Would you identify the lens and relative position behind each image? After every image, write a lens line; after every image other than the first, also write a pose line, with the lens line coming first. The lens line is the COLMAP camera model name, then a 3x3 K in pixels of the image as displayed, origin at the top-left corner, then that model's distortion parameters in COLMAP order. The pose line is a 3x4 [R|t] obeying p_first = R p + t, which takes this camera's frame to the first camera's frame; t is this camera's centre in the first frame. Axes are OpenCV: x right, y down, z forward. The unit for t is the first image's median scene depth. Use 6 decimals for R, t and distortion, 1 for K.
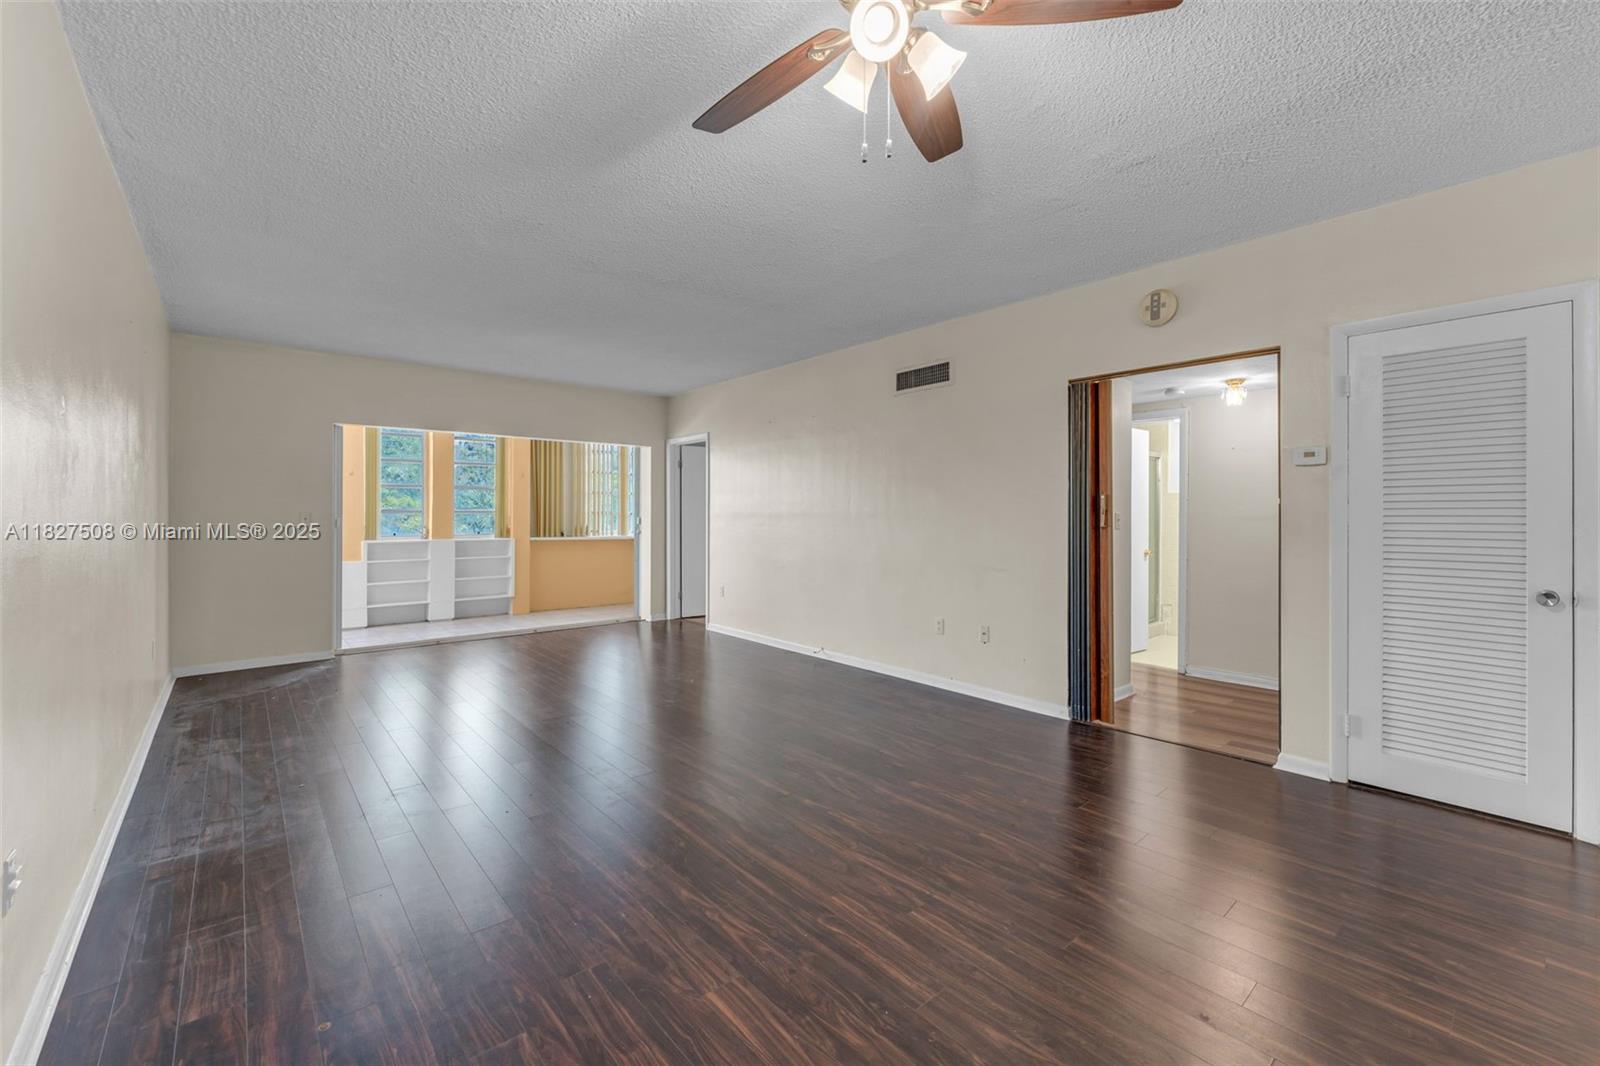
lens RADIAL K [[654.4, 0, 803.6], [0, 654.4, 520.2], [0, 0, 1]] dist [-0.001579, 0.000056]
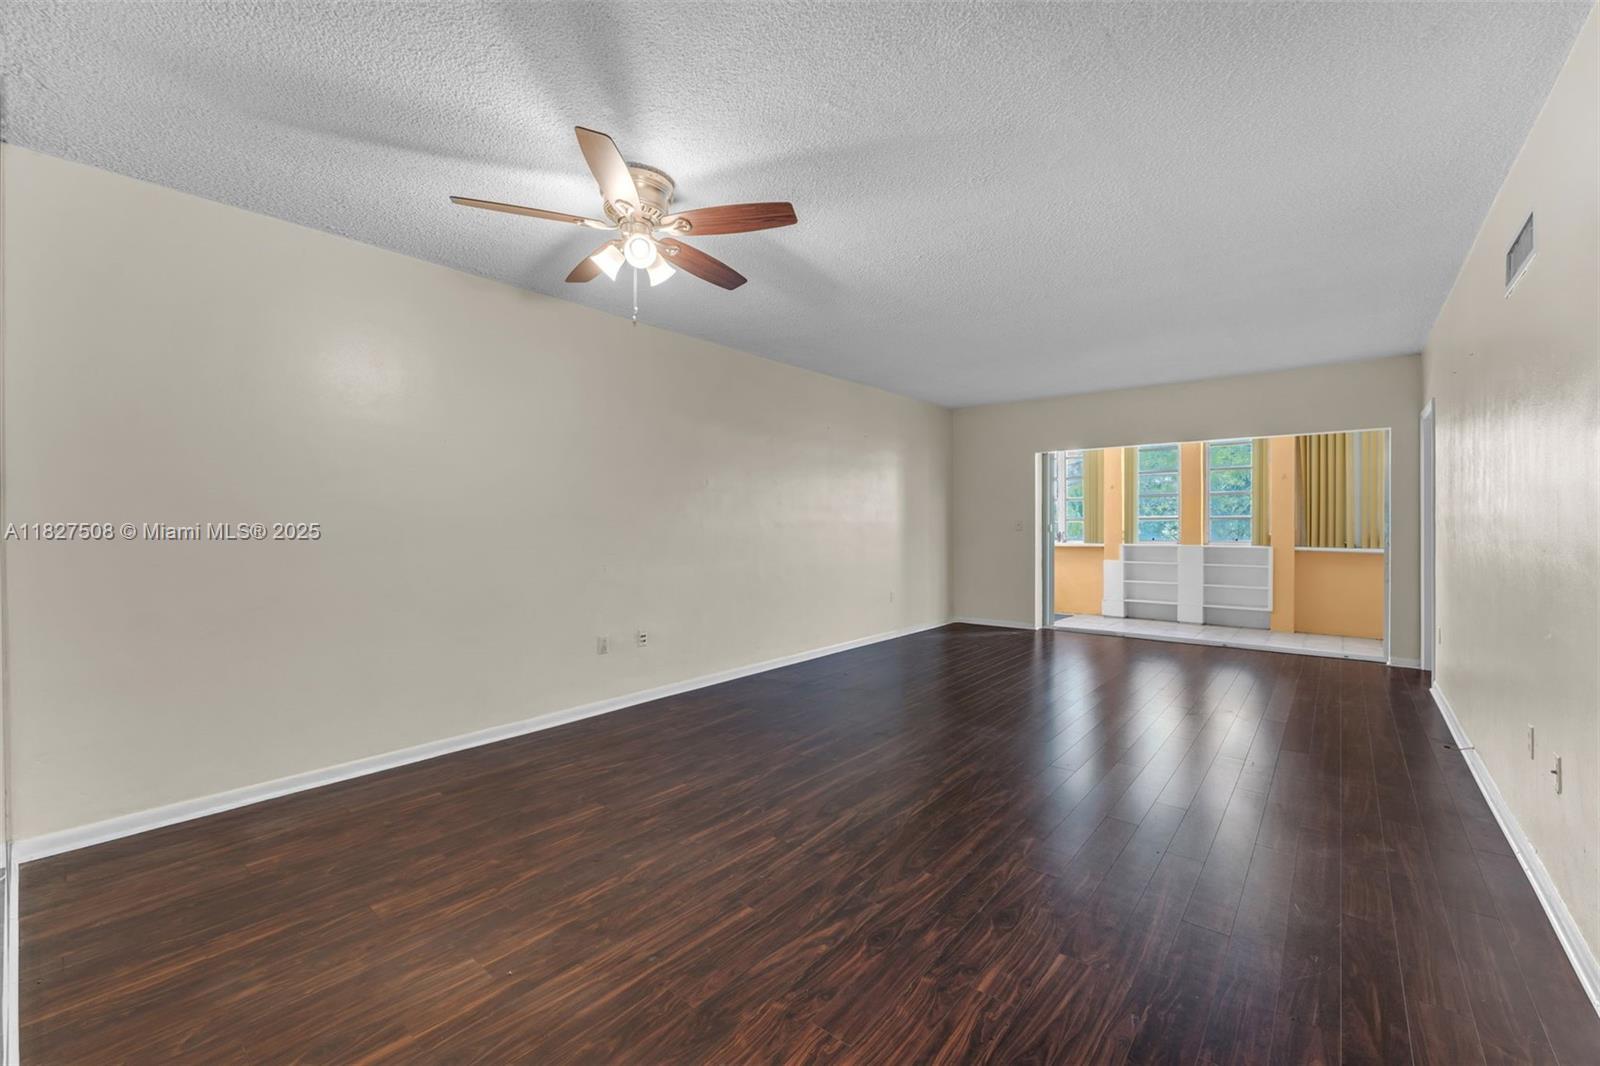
lens RADIAL K [[654.4, 0, 803.1], [0, 654.4, 523.0], [0, 0, 1]] dist [-0.001579, 0.000056]
pose [[0.162448, -0.000283, -0.986717, 0.378802], [-0.005107, 0.999986, -0.001128, -0.001516], [0.986704, 0.005223, 0.162445, 0.226056]]
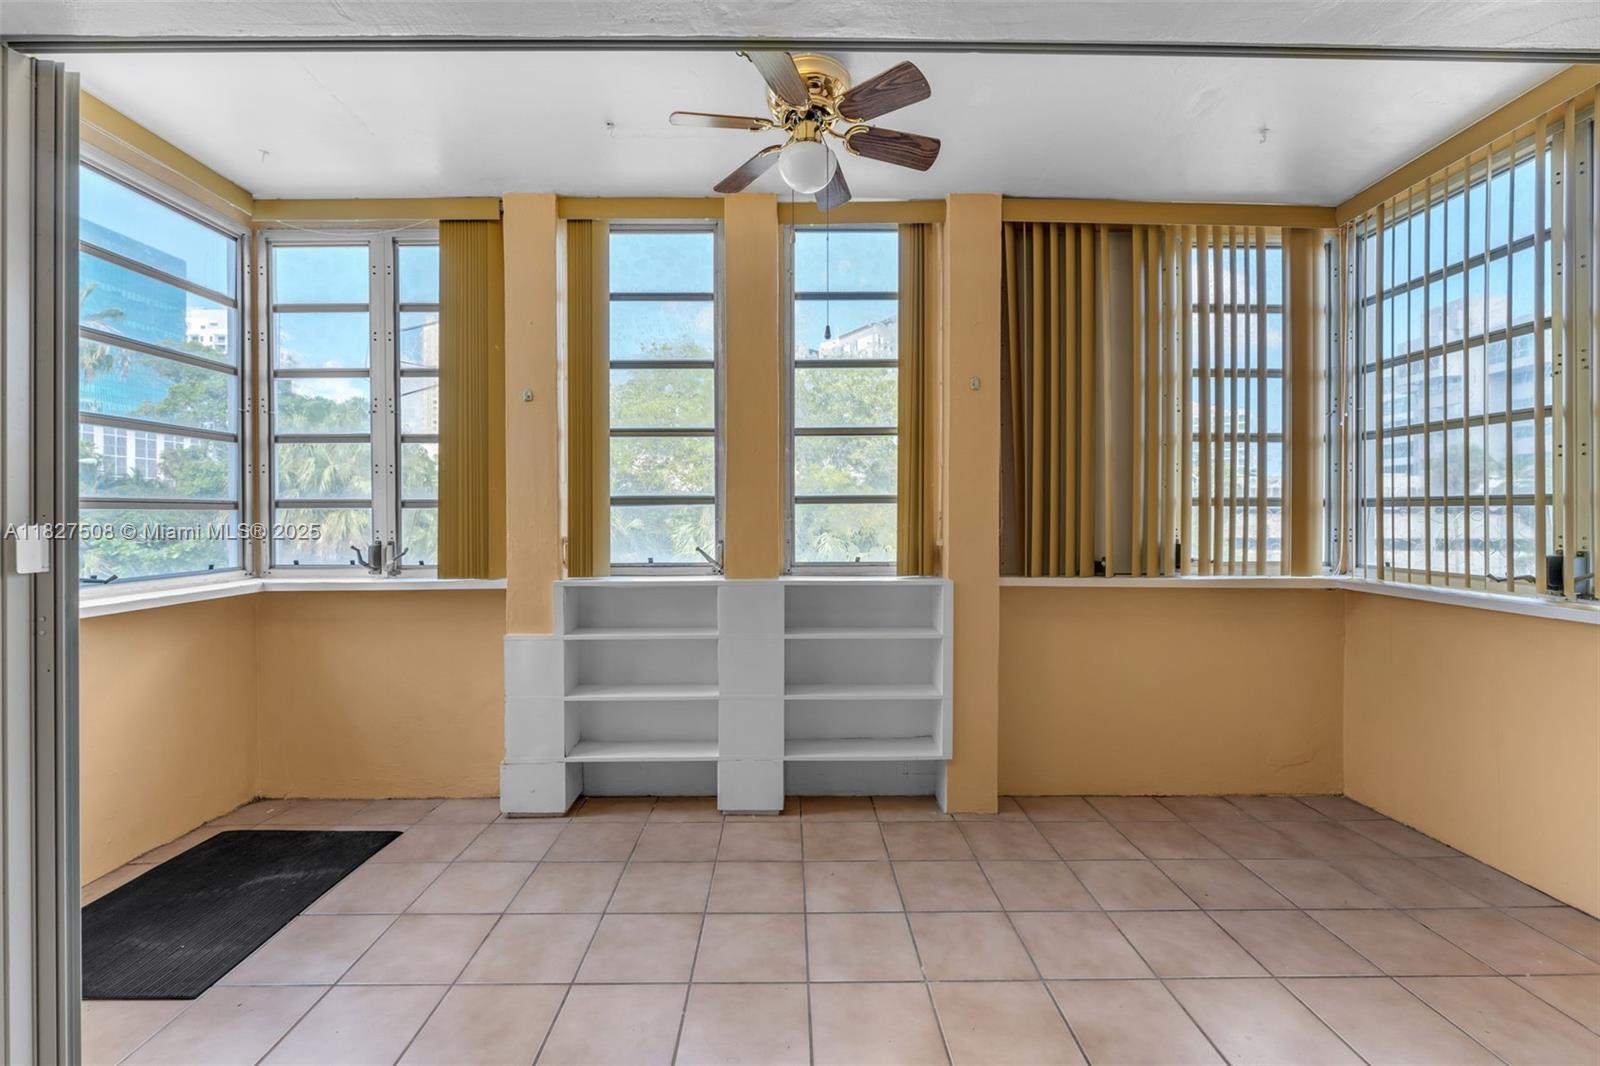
lens RADIAL K [[654.4, 0, 797.5], [0, 654.4, 528.6], [0, 0, 1]] dist [-0.001579, 0.000056]
pose [[0.753723, -0.000669, -0.657192, -0.311766], [-0.002593, 0.999989, -0.003993, 0.004210], [0.657187, 0.004714, 0.753712, 0.766329]]
